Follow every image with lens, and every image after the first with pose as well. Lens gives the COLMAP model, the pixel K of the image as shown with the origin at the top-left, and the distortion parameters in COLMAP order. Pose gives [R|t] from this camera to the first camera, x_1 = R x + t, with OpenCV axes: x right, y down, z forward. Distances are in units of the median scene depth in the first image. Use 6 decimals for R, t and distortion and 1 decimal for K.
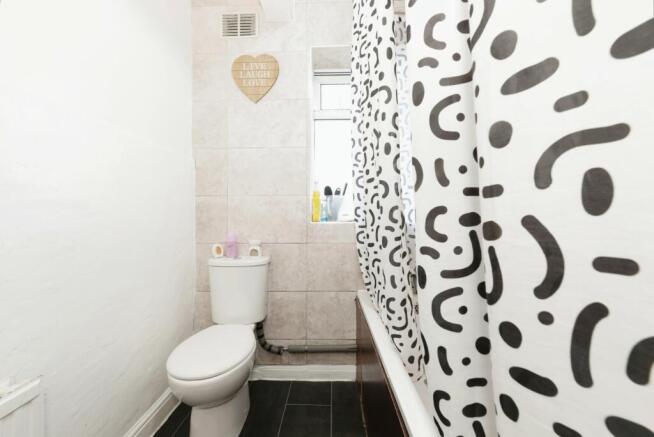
lens RADIAL K [[273.2, 0, 324.9], [0, 273.2, 212.5], [0, 0, 1]] dist [-0.001395, -0.000273]
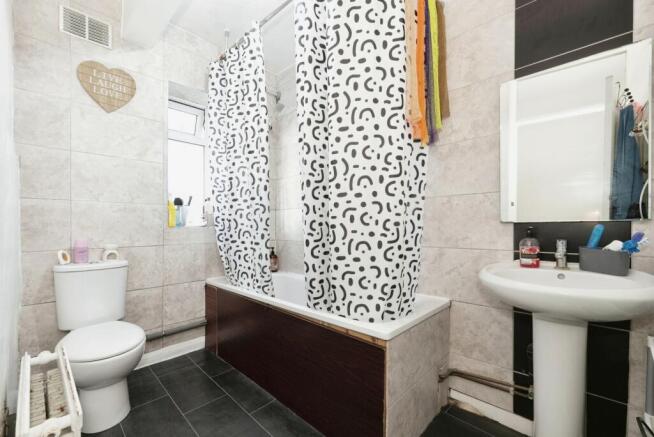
lens RADIAL K [[273.2, 0, 324.9], [0, 273.2, 212.5], [0, 0, 1]] dist [-0.001395, -0.000273]
pose [[0.683687, 0.037224, 0.728825, -0.459010], [-0.017365, 0.999245, -0.034746, -0.000384], [-0.729568, 0.011100, 0.683818, -0.322275]]
